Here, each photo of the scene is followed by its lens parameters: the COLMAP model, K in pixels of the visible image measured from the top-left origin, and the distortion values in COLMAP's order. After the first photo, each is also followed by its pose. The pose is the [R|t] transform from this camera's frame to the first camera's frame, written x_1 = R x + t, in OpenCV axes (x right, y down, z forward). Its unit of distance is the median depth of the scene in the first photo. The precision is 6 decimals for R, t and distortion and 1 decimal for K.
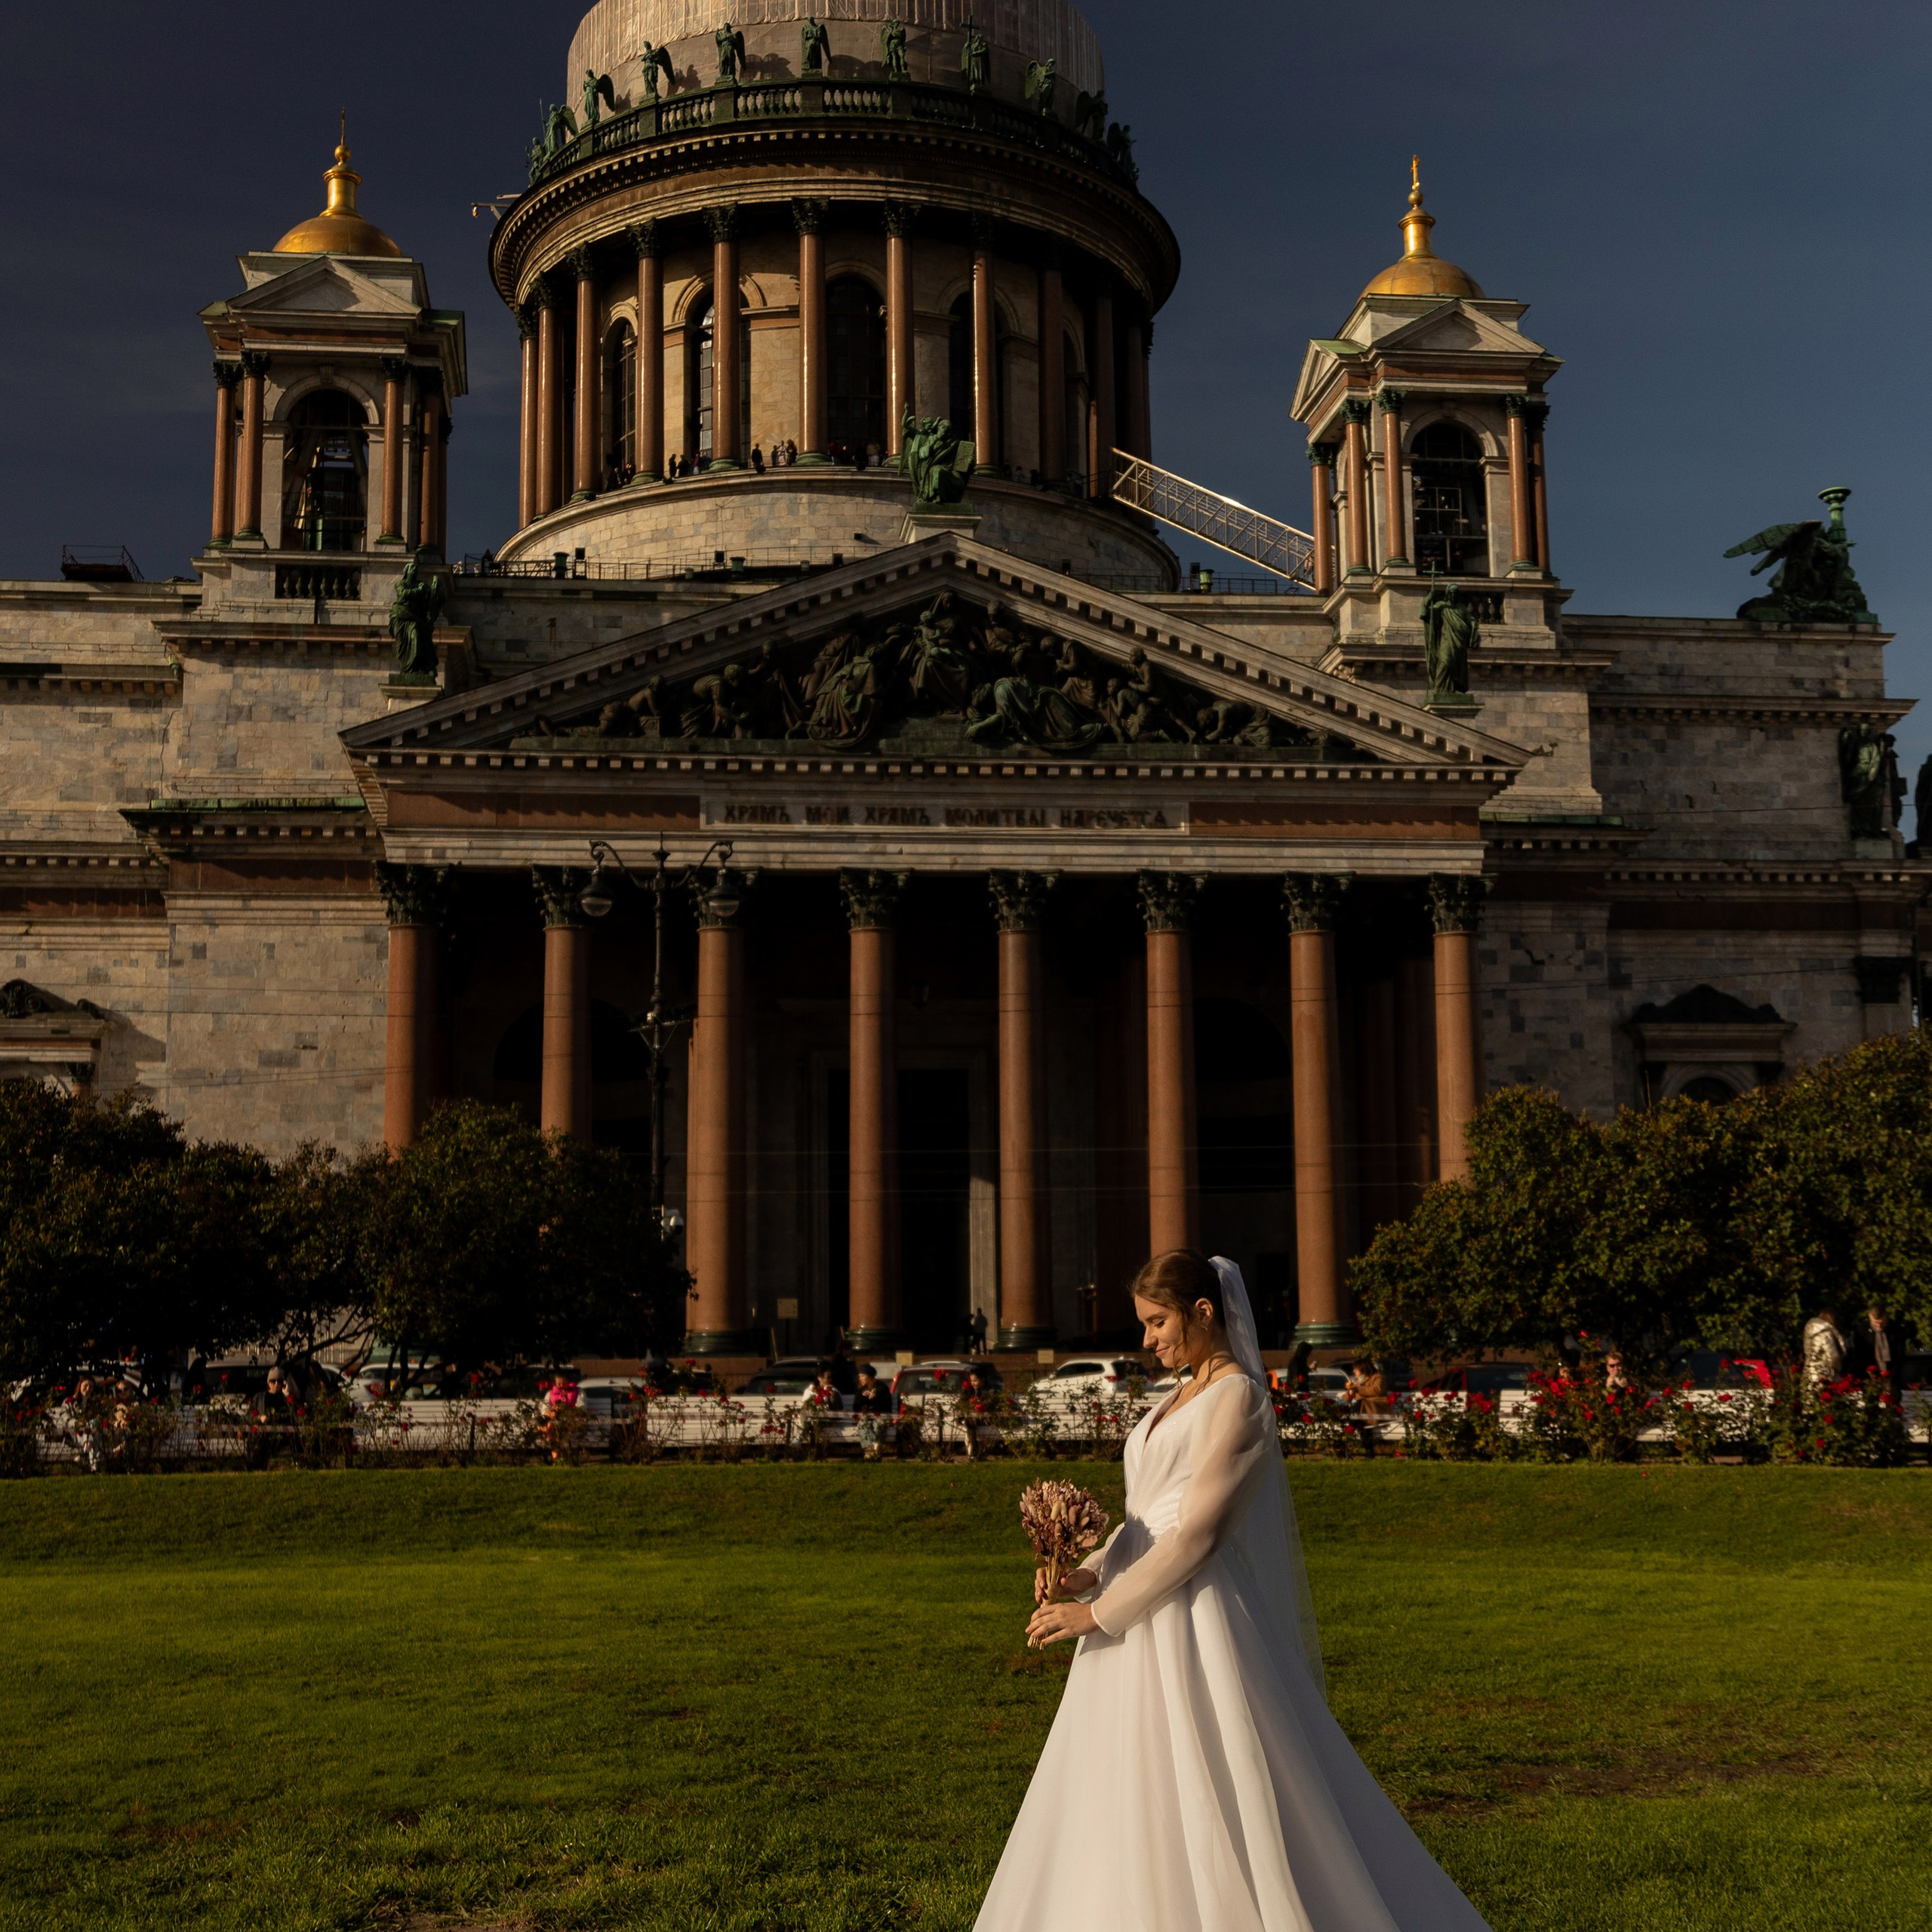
lens RADIAL K [[2638.7, 0, 966.0], [0, 2638.7, 994.5], [0, 0, 1]] dist [-0.009835, 0.010979]
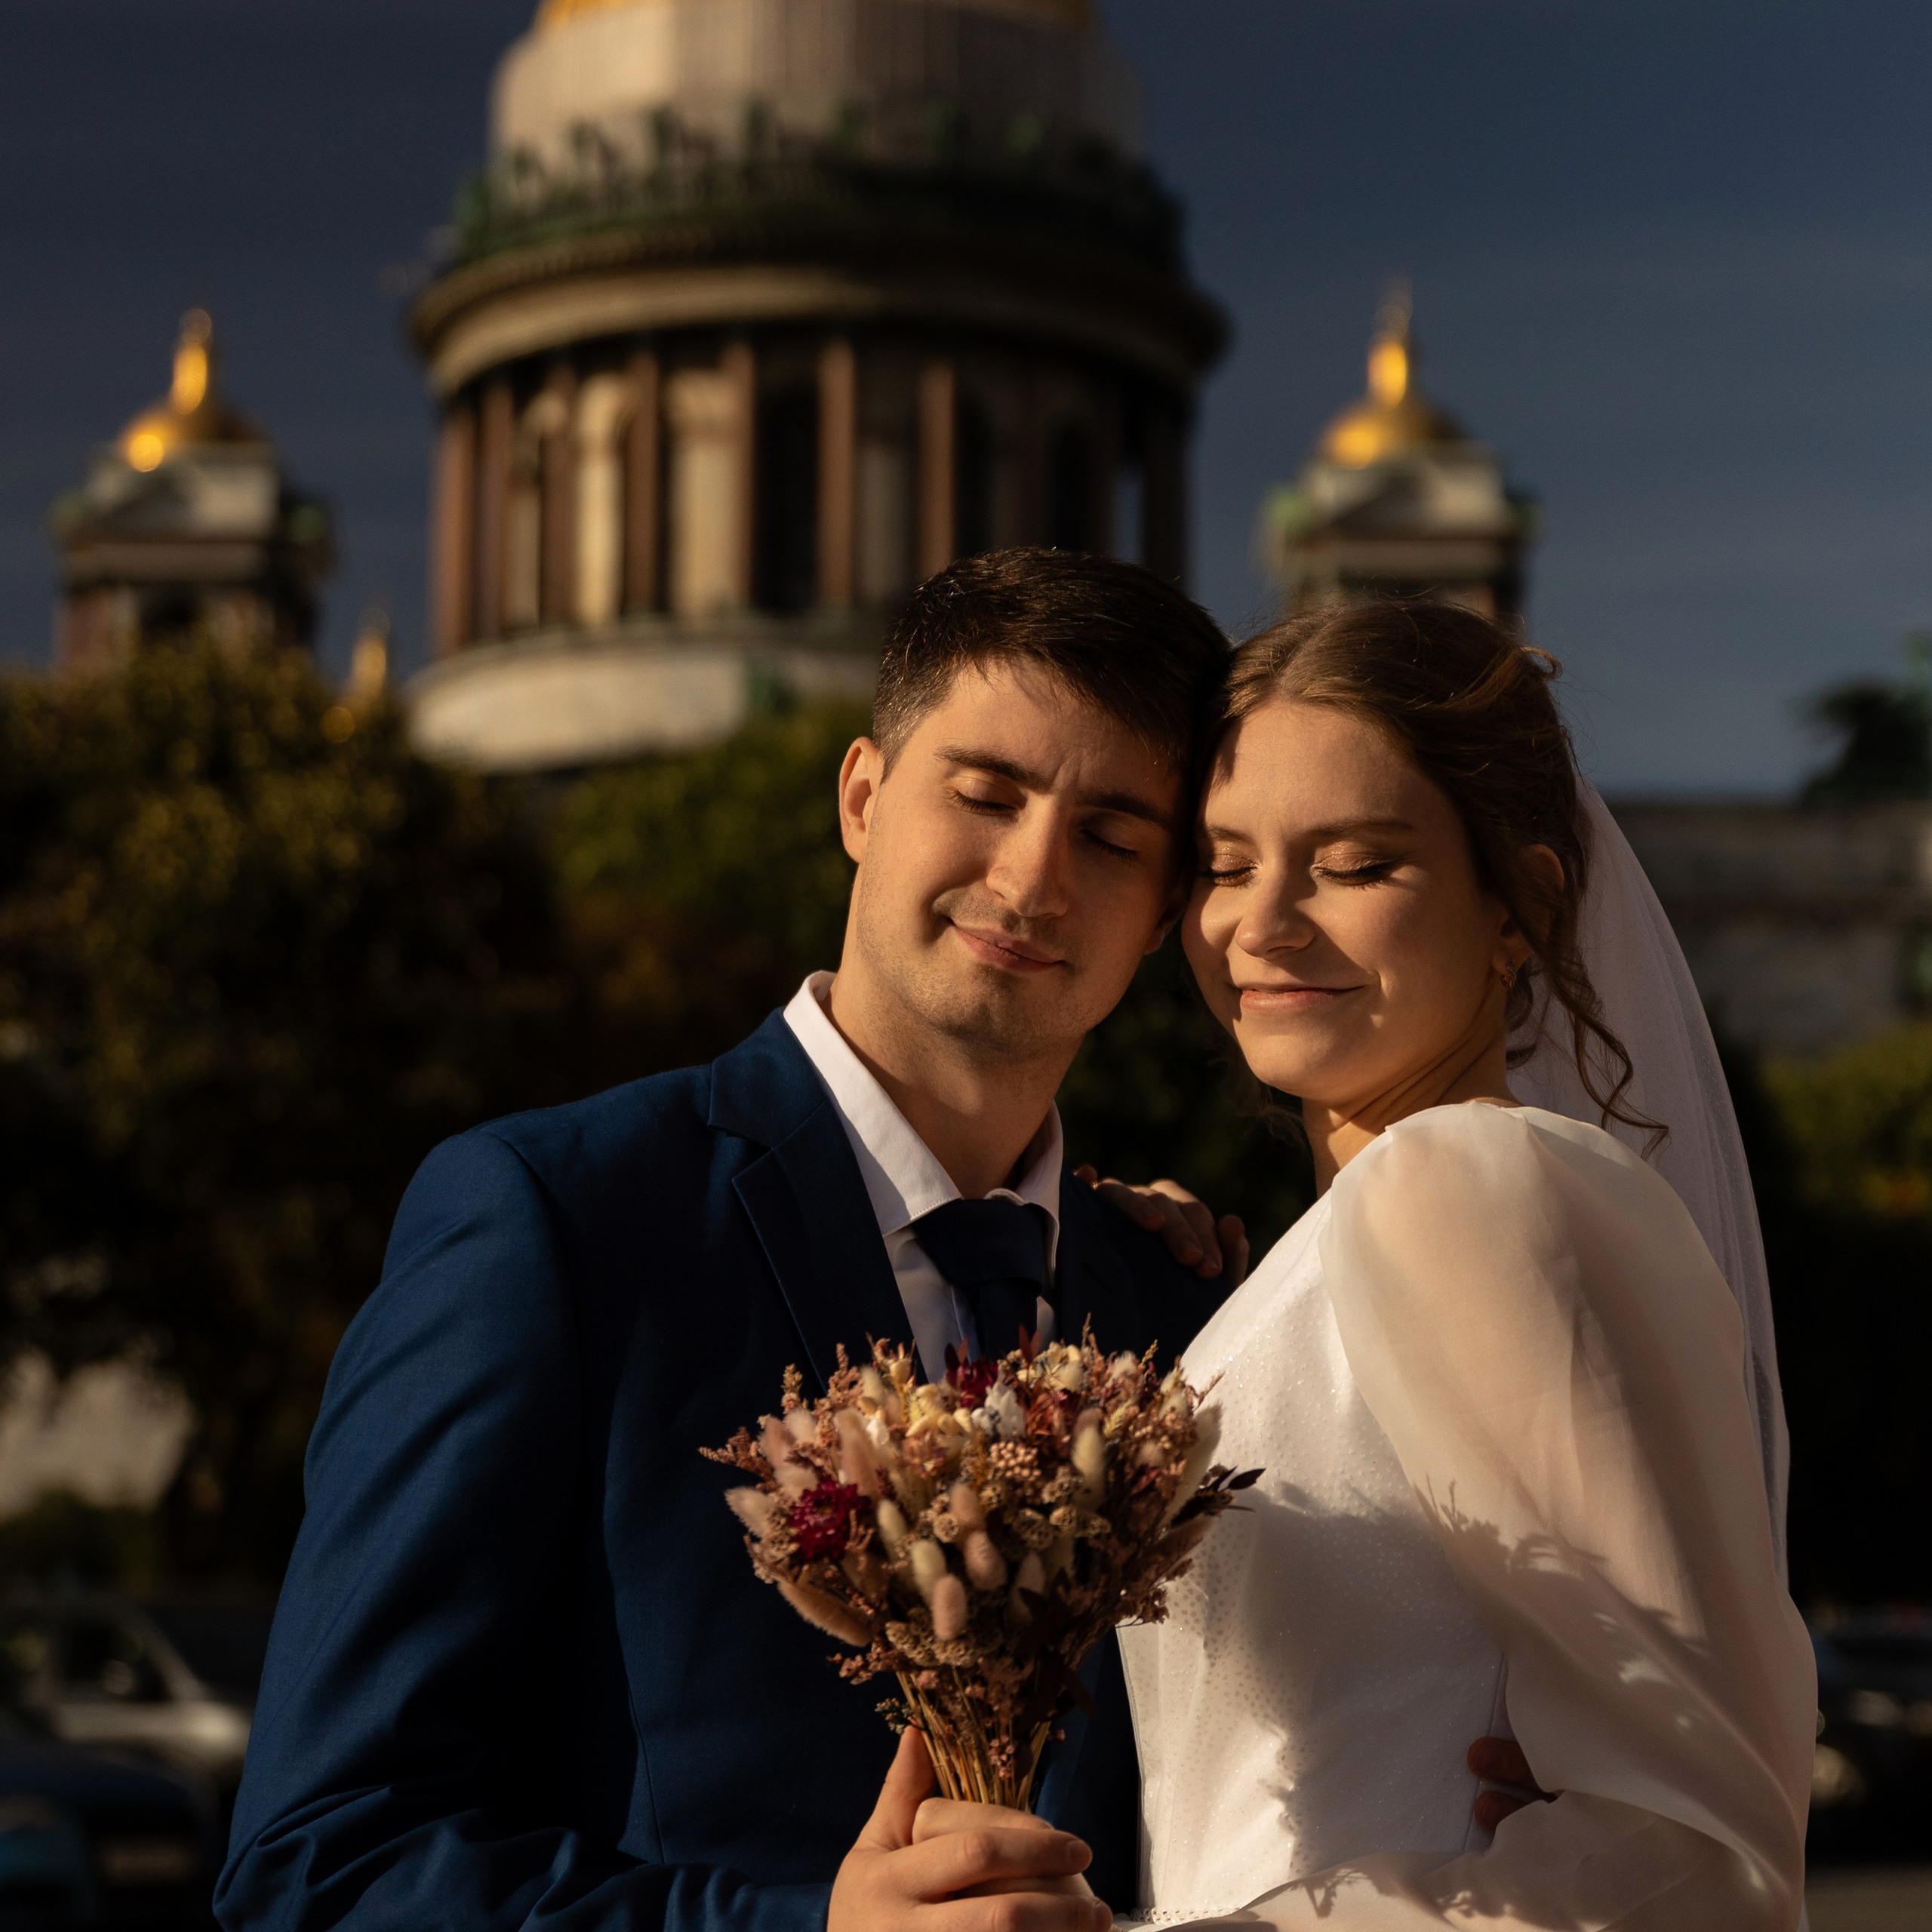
lens RADIAL K [[4452.3, 0, 966.0], [0, 4452.3, 966.3], [0, 0, 1]] dist [-0.230785, -0.029365]
pose [[0.990811, 0.002894, -0.135221, 0.251992], [-0.000399, 0.999829, 0.018478, -0.129254], [0.135251, -0.018254, 0.990643, -0.526863]]
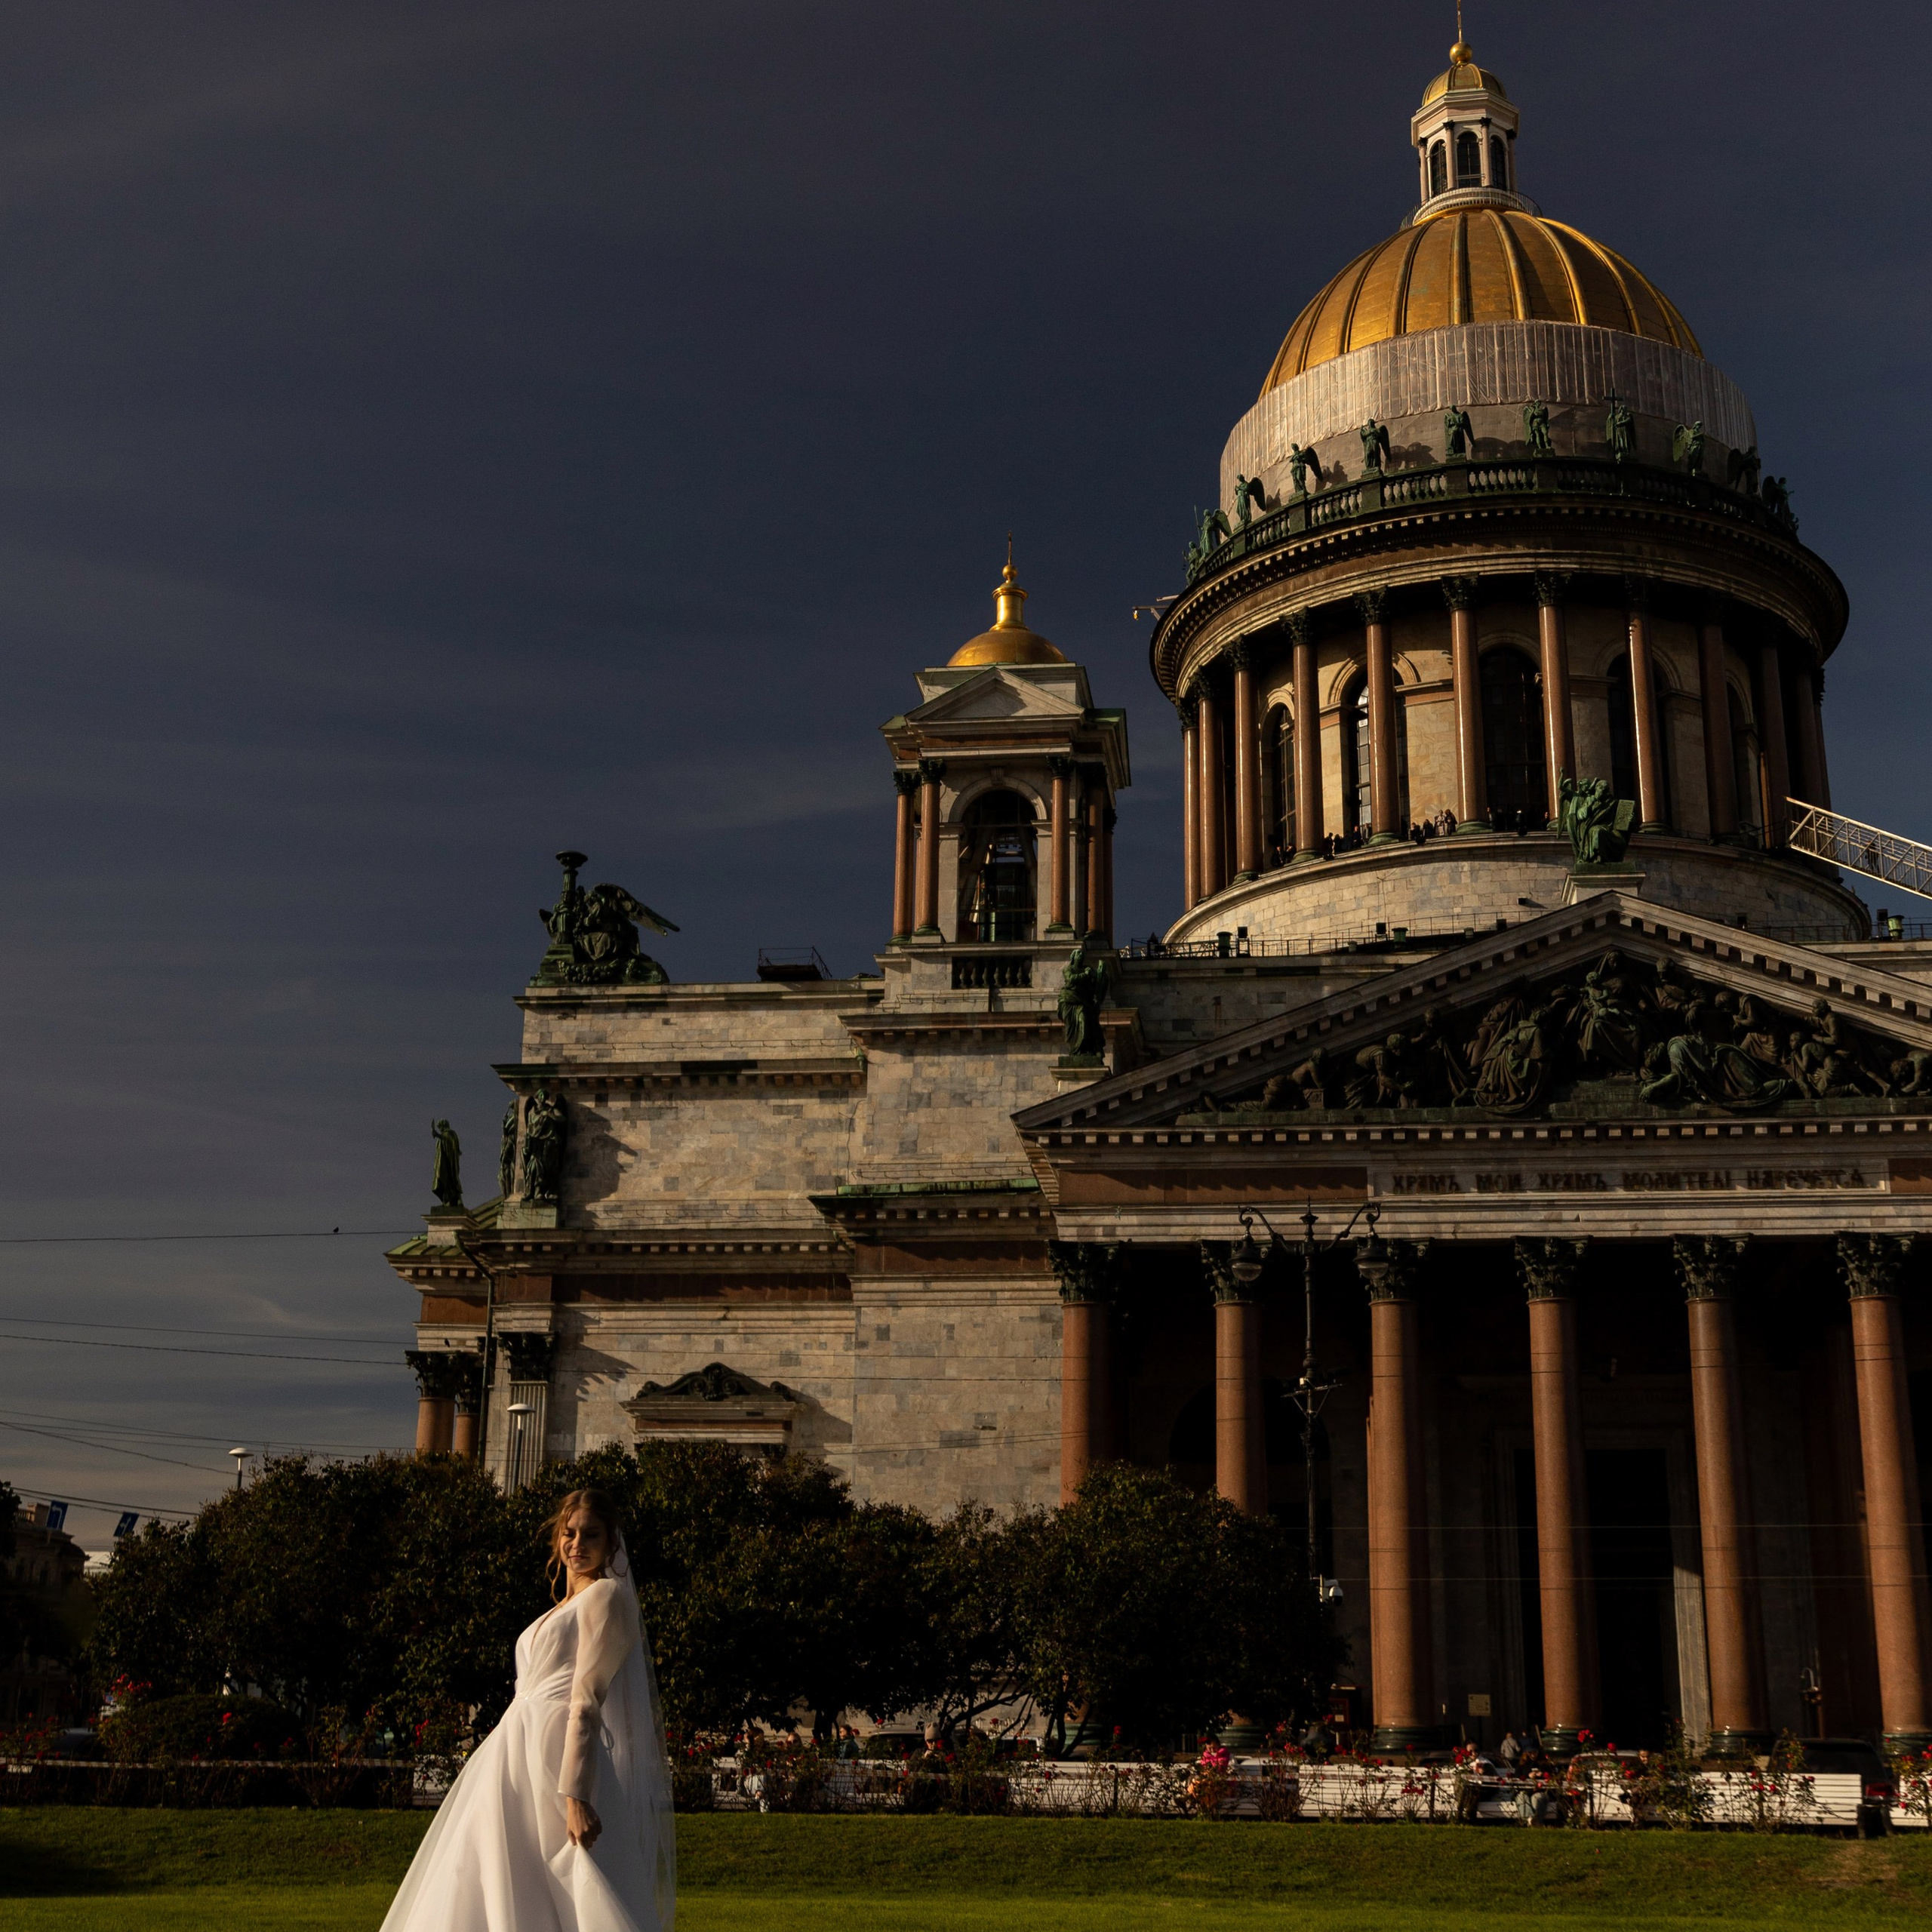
lens RADIAL K [[2680.1, 0, 945.4], [0, 2680.1, 904.9], [0, 0, 1]] dist [-0.010732, 0.010276]
pose [[0.965332, -0.053605, -0.255461, 0.007669], [0.008007, 0.984306, -0.176287, 0.003526], [0.260902, 0.168130, 0.950612, -0.012695]]
